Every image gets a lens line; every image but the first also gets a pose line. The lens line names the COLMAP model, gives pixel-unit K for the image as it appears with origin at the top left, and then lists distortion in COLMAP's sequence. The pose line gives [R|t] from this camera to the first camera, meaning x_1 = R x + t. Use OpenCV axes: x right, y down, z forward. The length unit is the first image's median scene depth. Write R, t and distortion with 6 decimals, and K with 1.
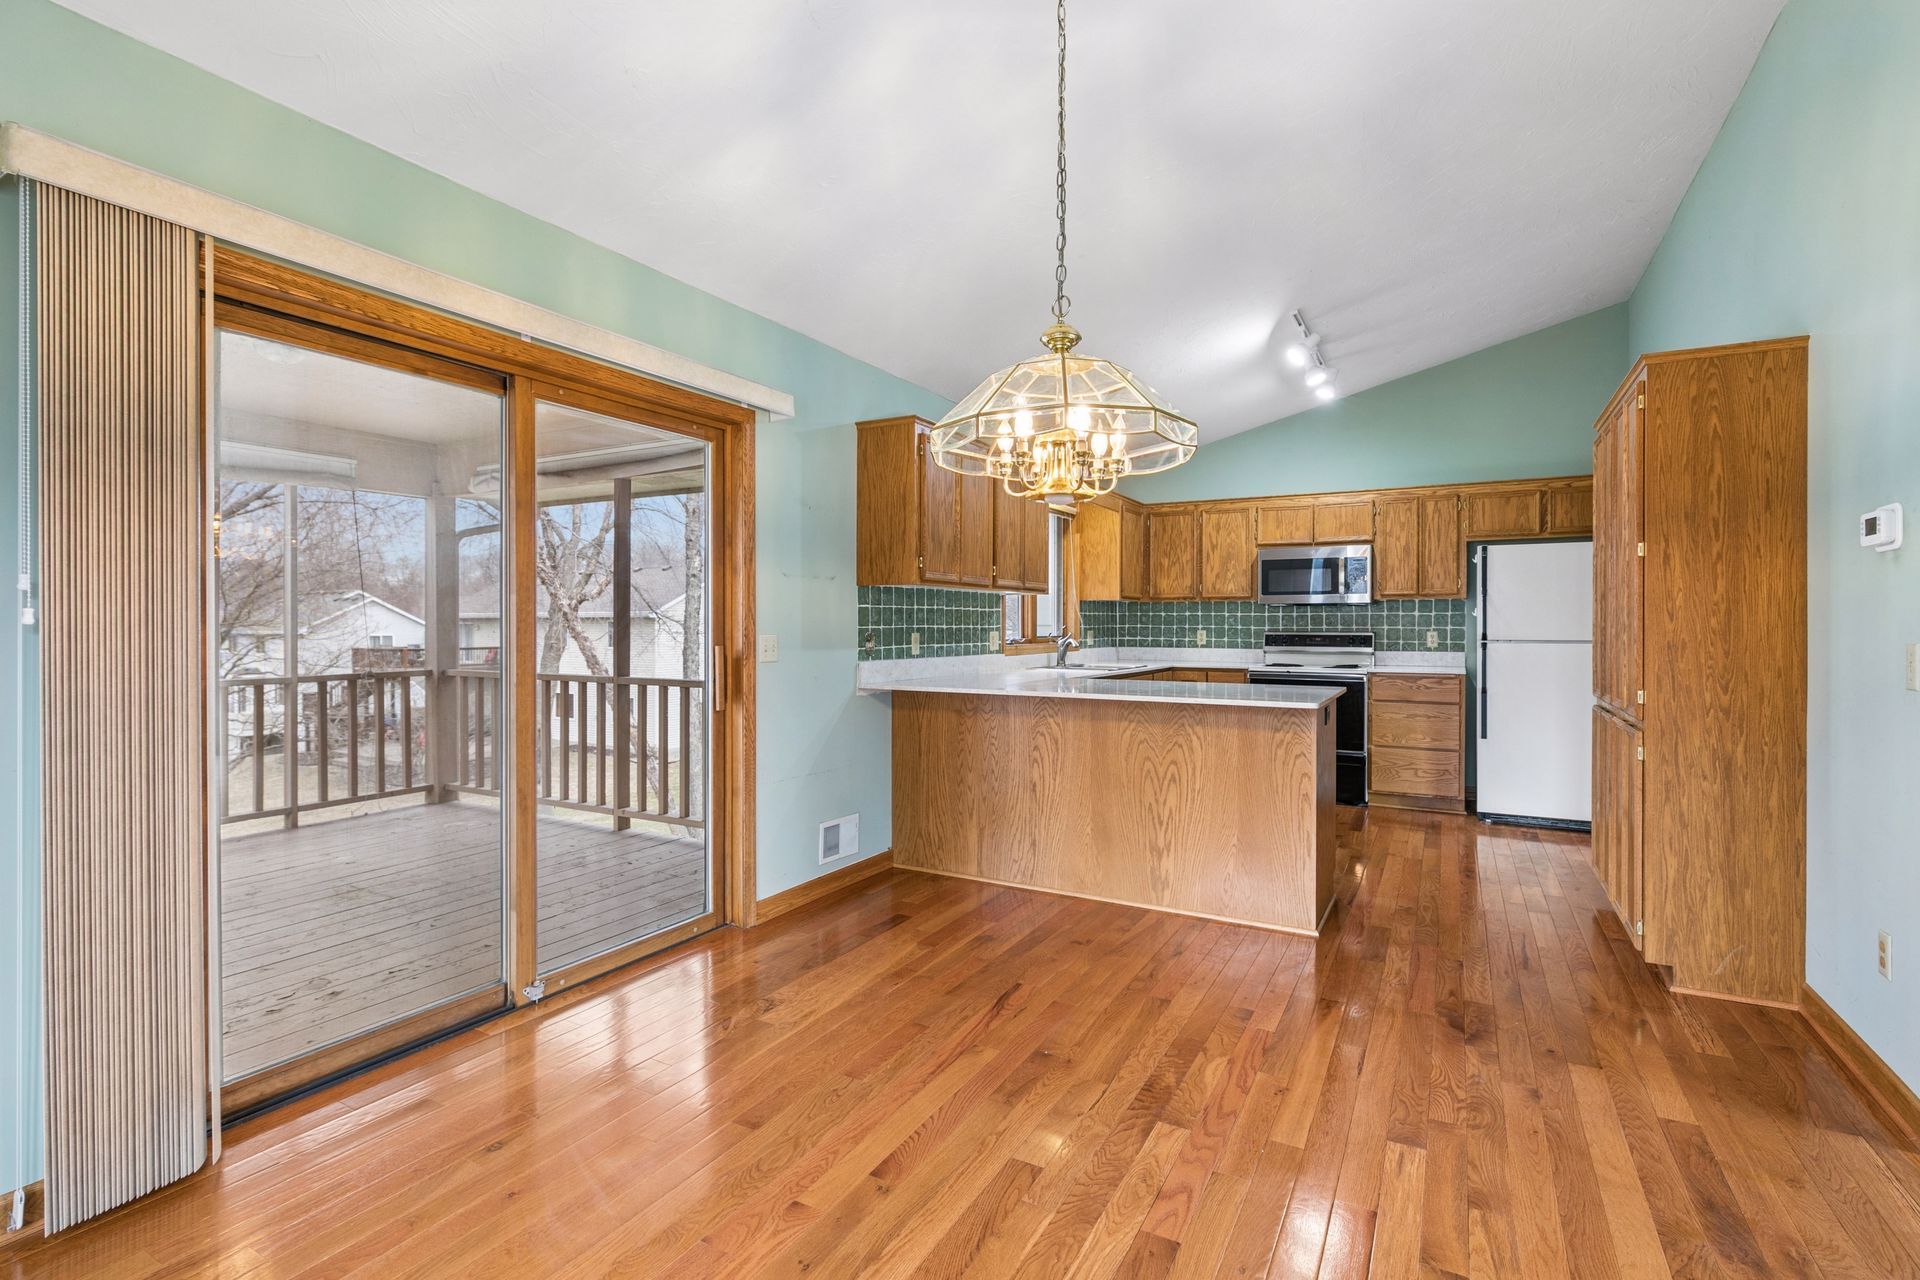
lens RADIAL K [[901.3, 0, 962.7], [0, 901.3, 625.6], [0, 0, 1]] dist [-0.006439, -0.000638]
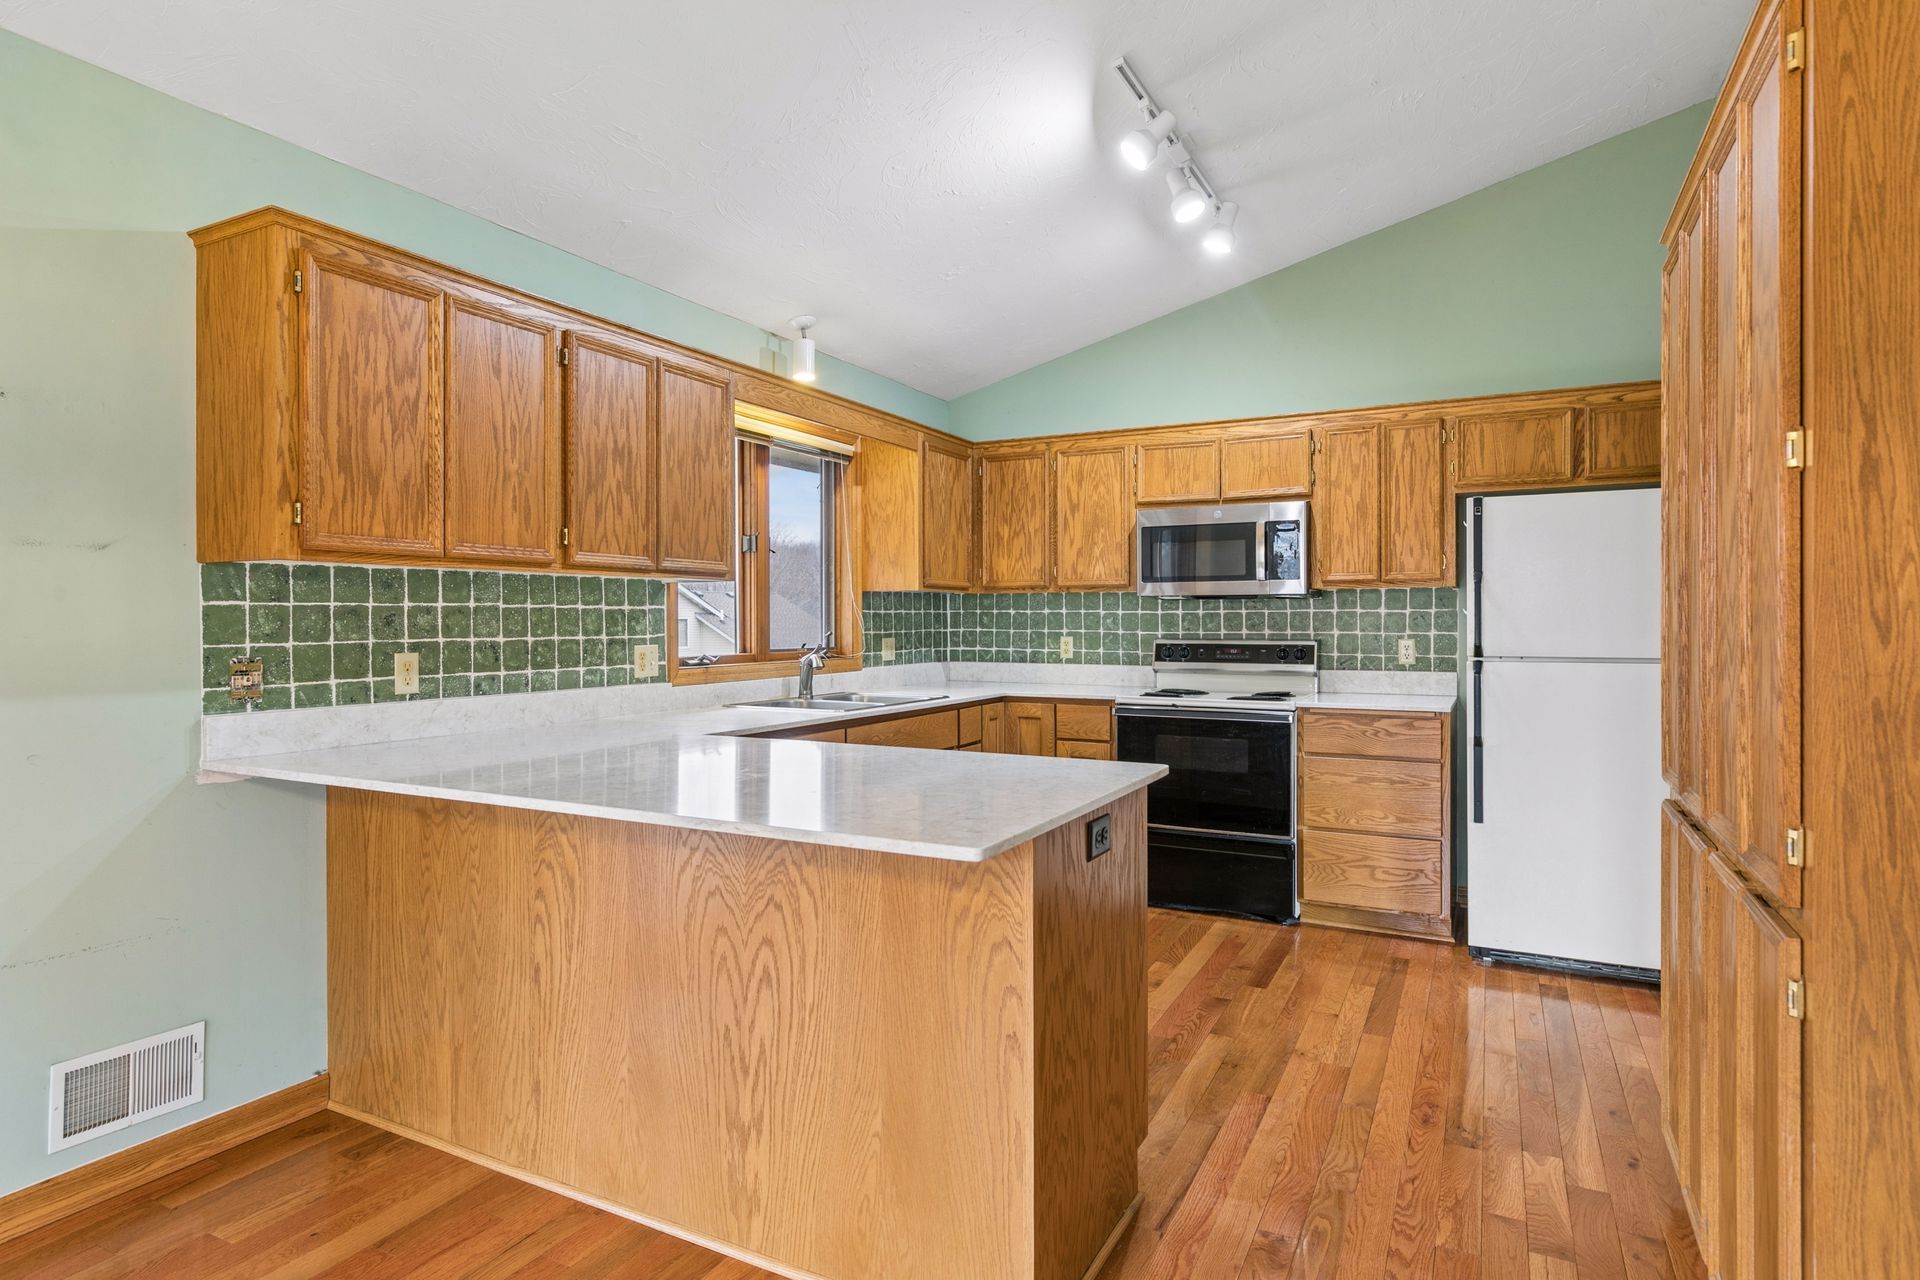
lens RADIAL K [[1036.5, 0, 963.4], [0, 1036.5, 621.6], [0, 0, 1]] dist [-0.000857, -0.004069]
pose [[0.999712, -0.003344, 0.023784, 0.262515], [0.003333, 0.999994, 0.000510, -0.009738], [-0.023786, -0.000430, 0.999717, 0.380144]]
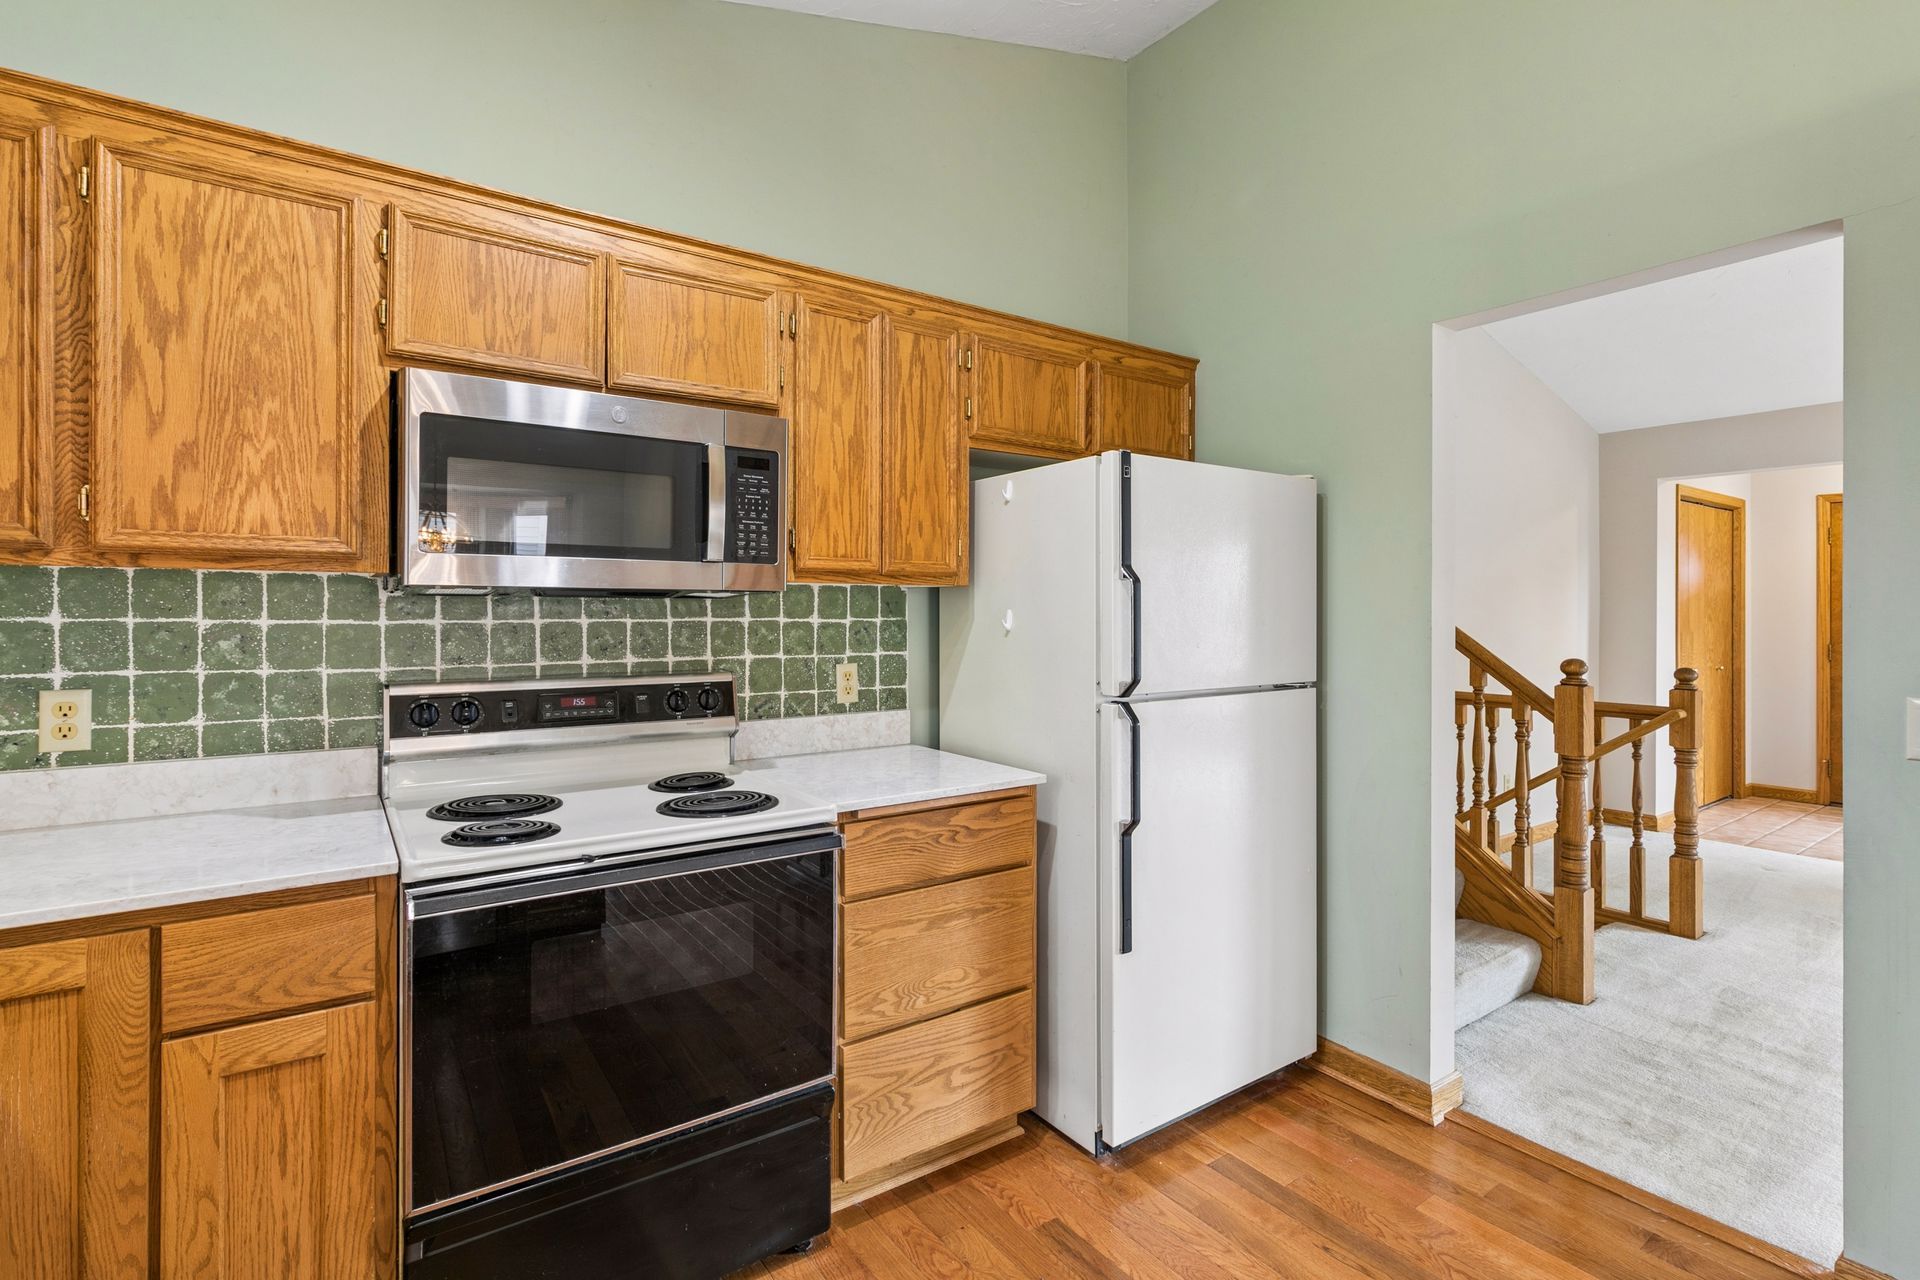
lens RADIAL K [[901.3, 0, 972.7], [0, 901.3, 610.1], [0, 0, 1]] dist [-0.006439, -0.000638]
pose [[0.433772, 0.001484, 0.901021, 0.239542], [0.000078, 0.999999, -0.001685, -0.023391], [-0.901022, 0.000801, 0.433772, 1.044065]]
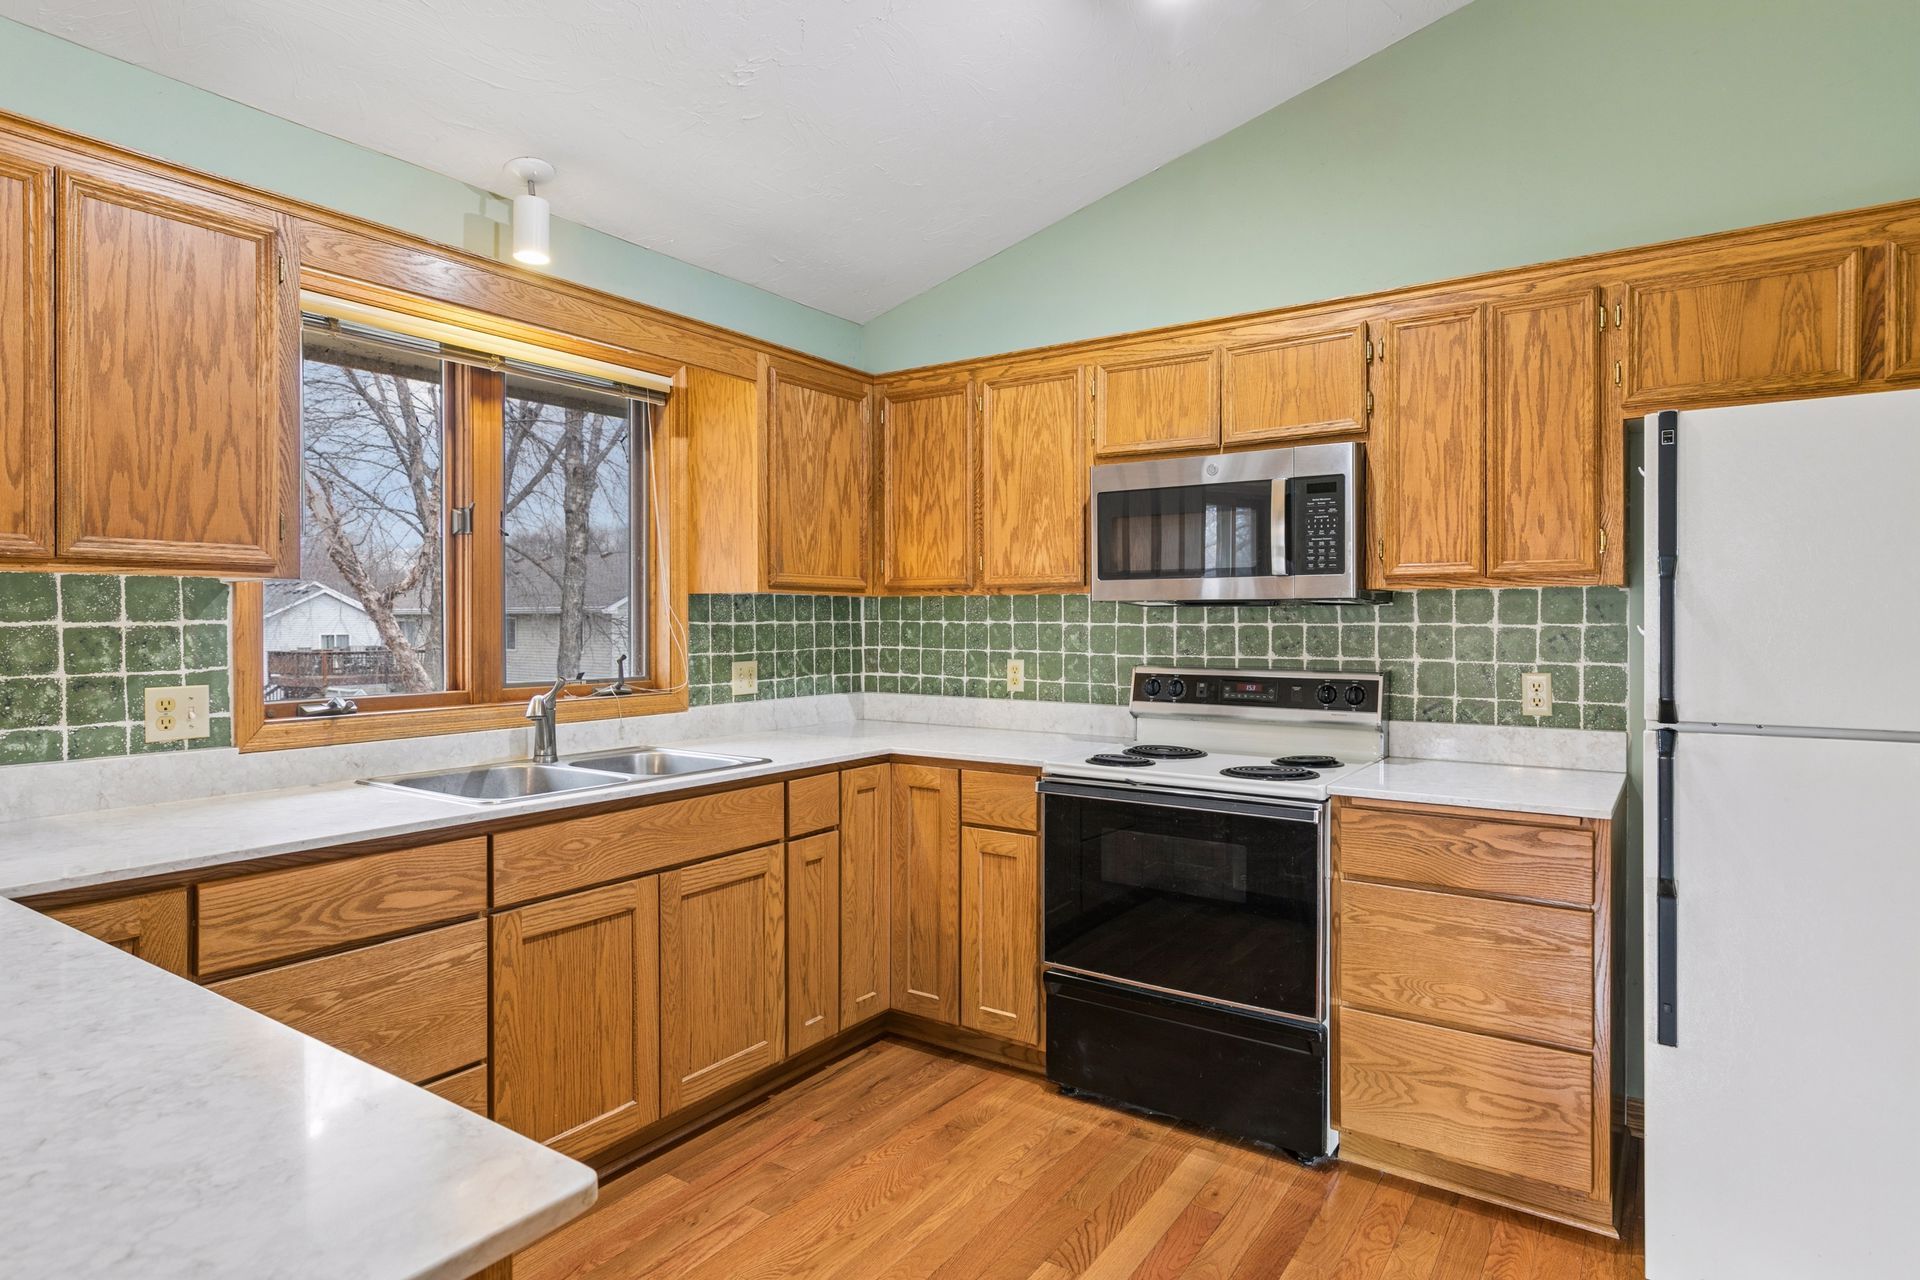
lens RADIAL K [[1036.5, 0, 965.5], [0, 1036.5, 624.8], [0, 0, 1]] dist [-0.000857, -0.004069]
pose [[0.995269, -0.001134, -0.097154, 0.441997], [0.001541, 0.999990, 0.004111, -0.021512], [0.097149, -0.004241, 0.995261, 0.738130]]
